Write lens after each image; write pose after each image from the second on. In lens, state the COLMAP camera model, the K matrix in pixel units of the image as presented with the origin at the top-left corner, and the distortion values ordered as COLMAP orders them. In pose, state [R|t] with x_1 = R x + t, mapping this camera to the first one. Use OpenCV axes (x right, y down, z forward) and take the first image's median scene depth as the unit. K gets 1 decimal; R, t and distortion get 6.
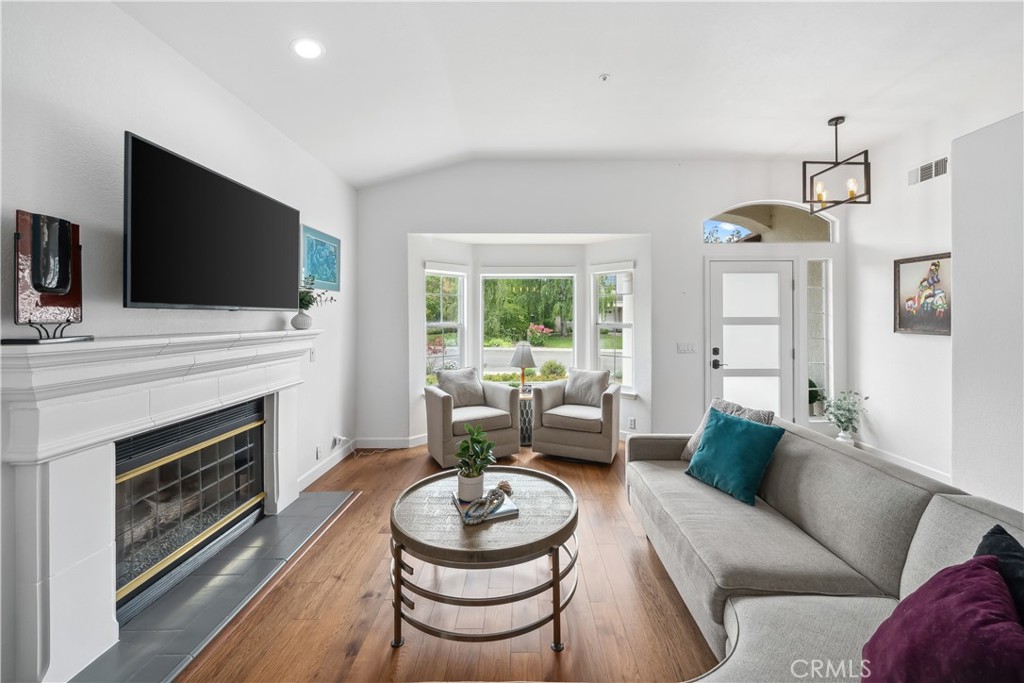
lens RADIAL K [[390.5, 0, 519.5], [0, 390.5, 318.0], [0, 0, 1]] dist [-0.003173, -0.000318]
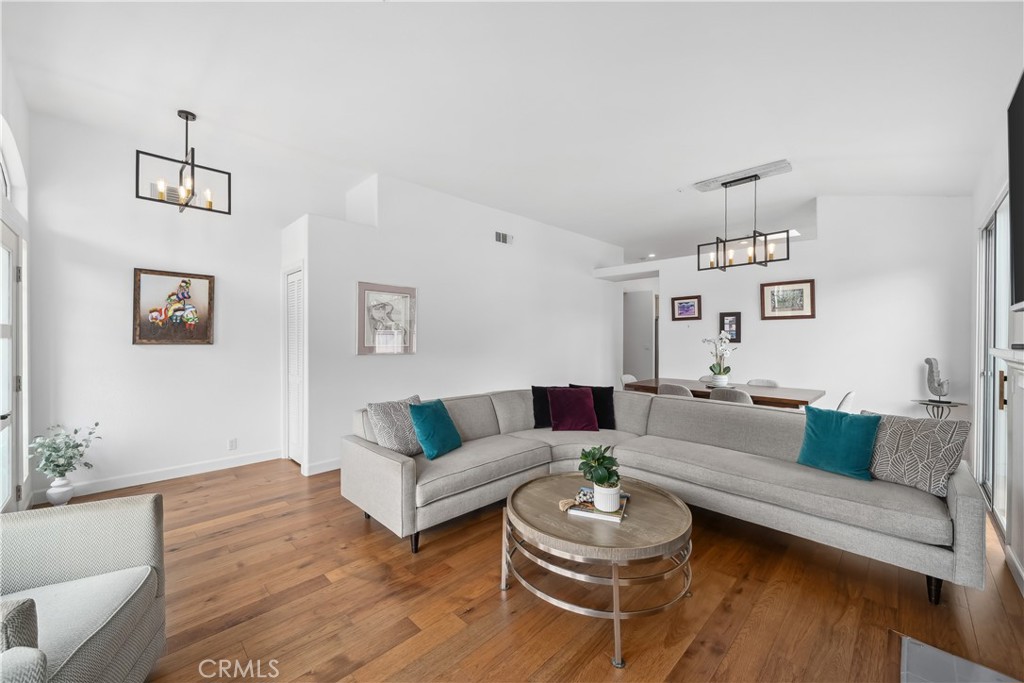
lens RADIAL K [[390.5, 0, 511.1], [0, 390.5, 339.9], [0, 0, 1]] dist [-0.003173, -0.000318]
pose [[-0.706448, -0.010888, 0.707681, -0.383104], [-0.004985, 0.999933, 0.010408, 0.013071], [-0.707747, 0.003825, -0.706455, 1.099680]]
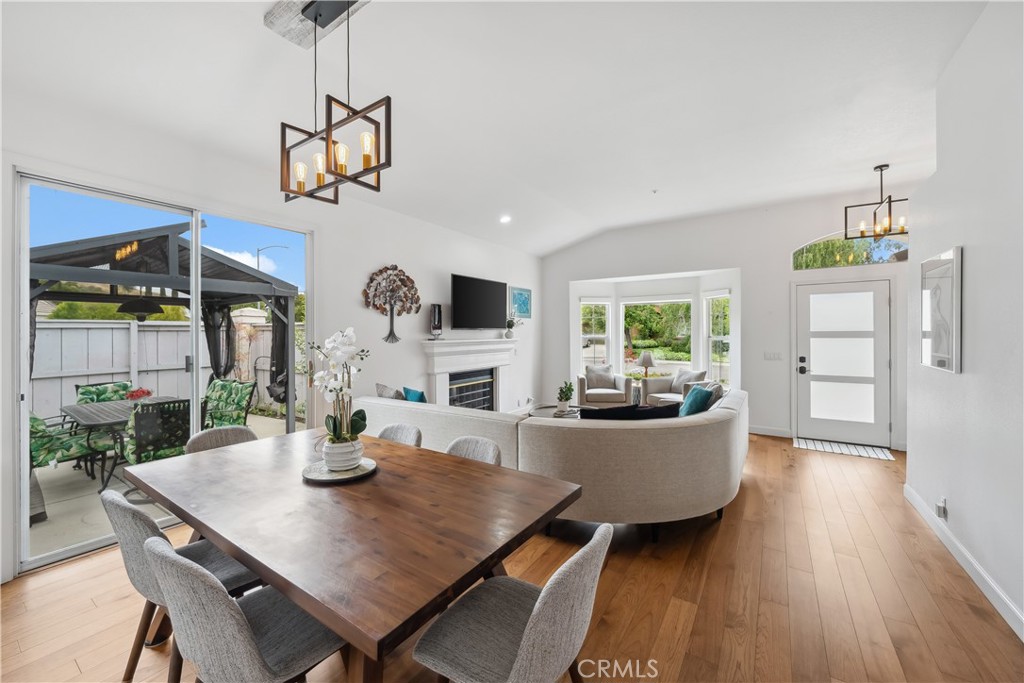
lens RADIAL K [[390.5, 0, 510.7], [0, 390.5, 334.8], [0, 0, 1]] dist [-0.003173, -0.000318]
pose [[0.830195, 0.000711, -0.557472, 0.511621], [0.003081, 0.999978, 0.005864, -0.001313], [0.557464, -0.006586, 0.830175, -0.608123]]
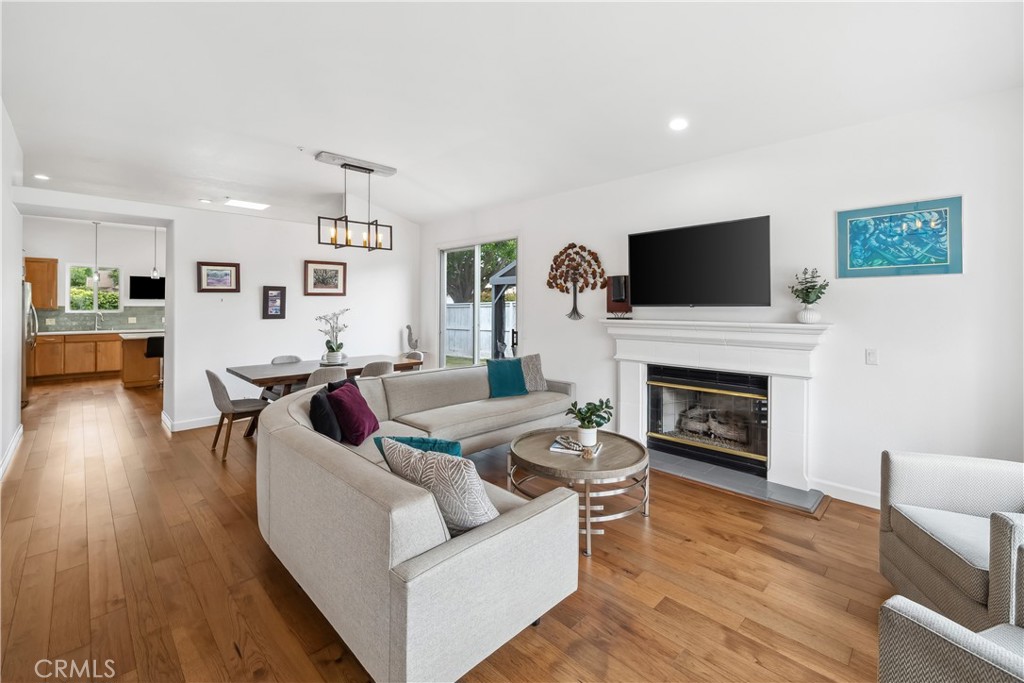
lens RADIAL K [[436.8, 0, 498.2], [0, 436.8, 304.5], [0, 0, 1]] dist [-0.000599, 0.000350]
pose [[-0.720736, -0.006023, -0.693184, 0.666809], [-0.001773, 0.999975, -0.006846, -0.009256], [0.693208, -0.003705, -0.720728, 1.106561]]
